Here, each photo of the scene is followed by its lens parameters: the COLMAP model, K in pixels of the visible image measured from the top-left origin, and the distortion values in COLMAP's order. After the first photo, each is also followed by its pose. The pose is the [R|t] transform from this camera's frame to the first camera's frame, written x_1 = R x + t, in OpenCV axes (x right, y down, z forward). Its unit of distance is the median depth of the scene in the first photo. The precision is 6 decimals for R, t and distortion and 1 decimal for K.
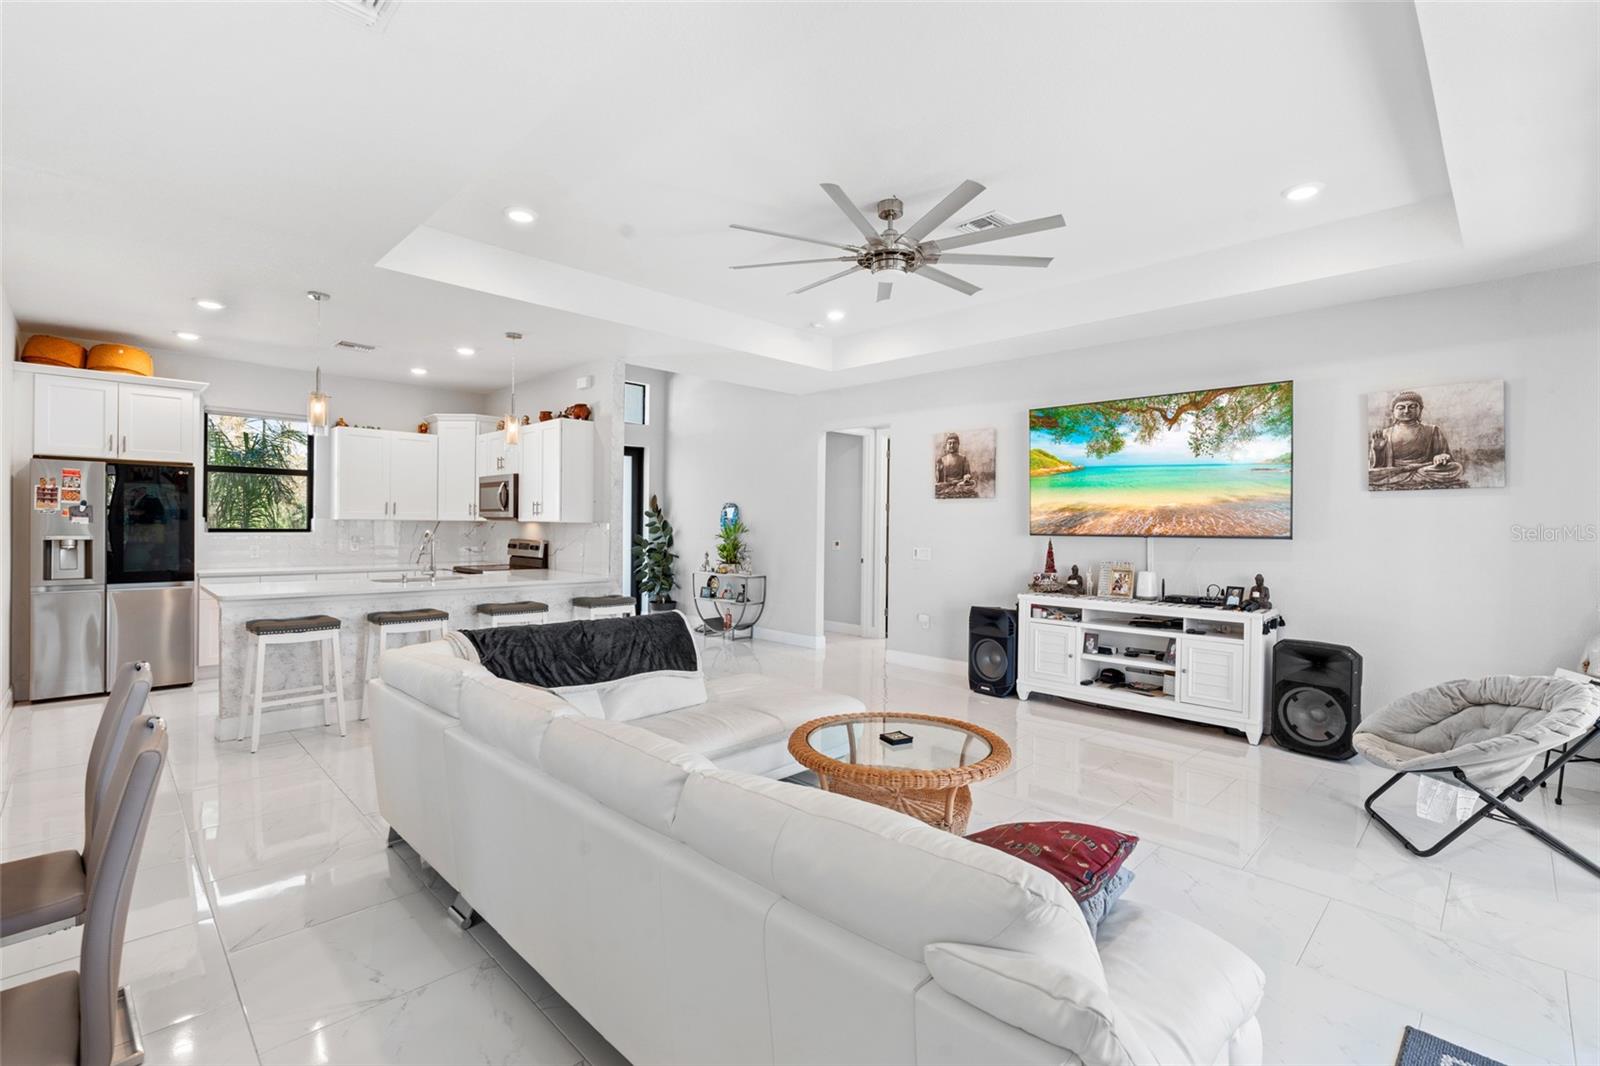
lens RADIAL K [[715.4, 0, 806.4], [0, 715.4, 525.8], [0, 0, 1]] dist [-0.010622, 0.001655]
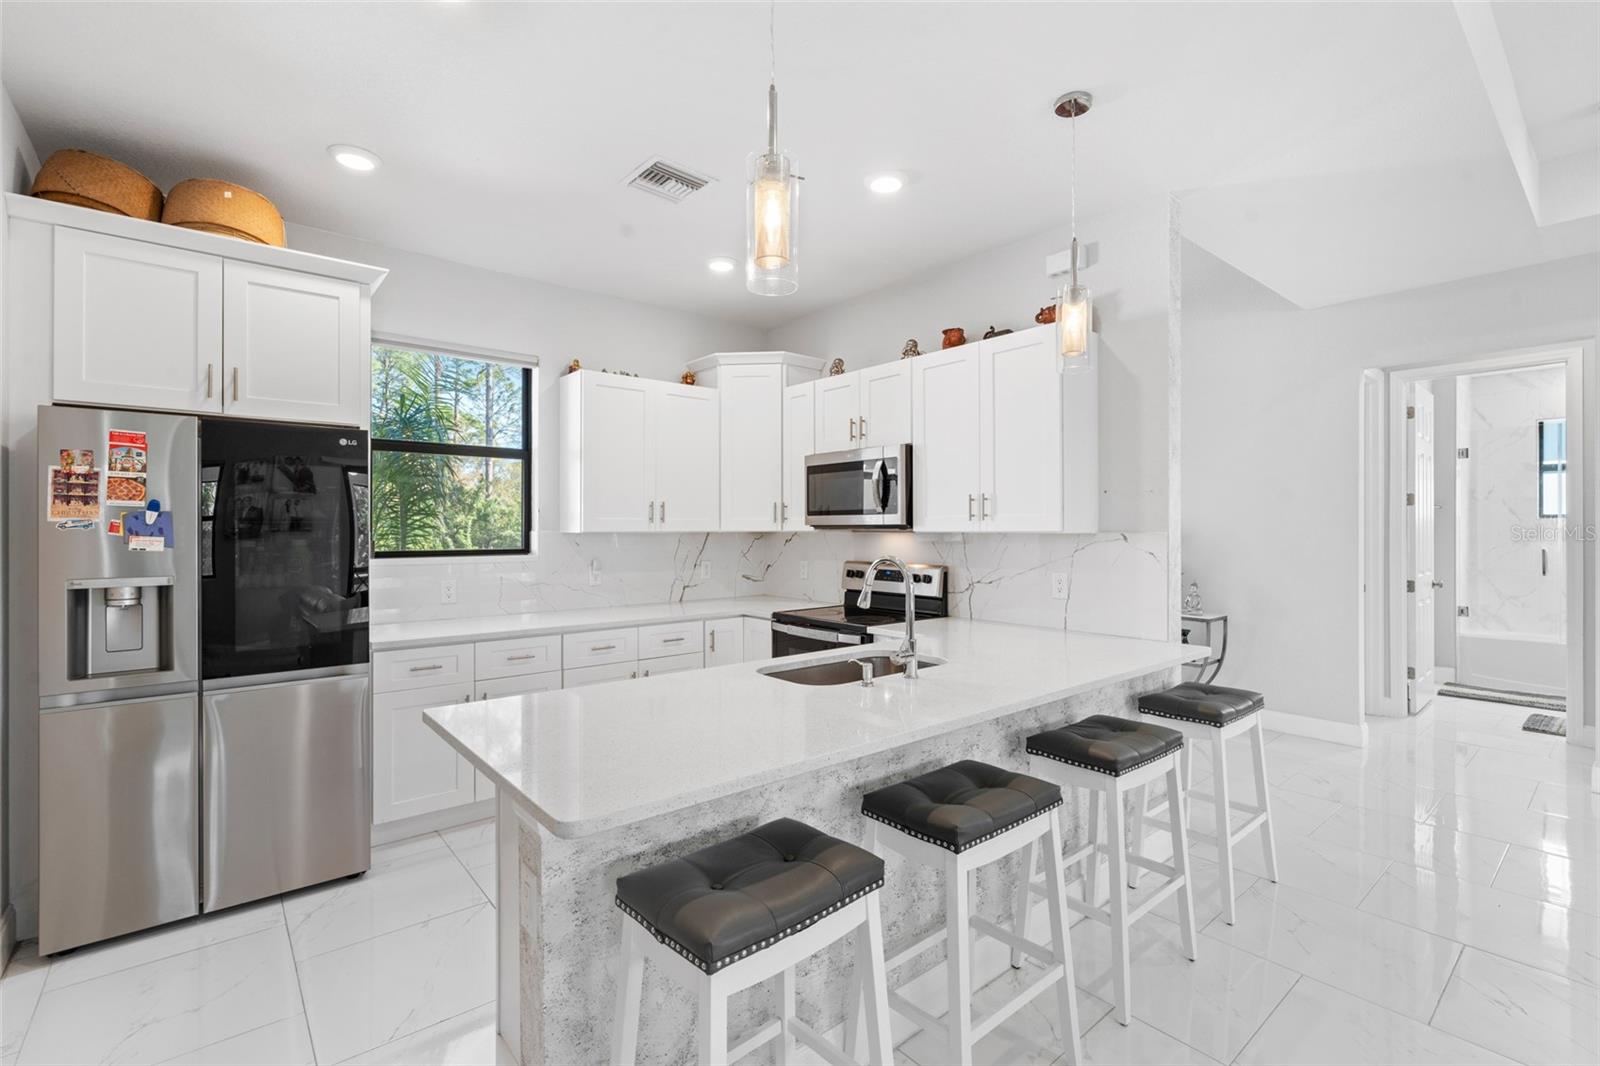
lens RADIAL K [[715.4, 0, 797.1], [0, 715.4, 523.2], [0, 0, 1]] dist [-0.010622, 0.001655]
pose [[0.995778, -0.012578, -0.090925, -0.538081], [0.011864, 0.999894, -0.008385, -0.011451], [0.091020, 0.007270, 0.995822, 0.553890]]
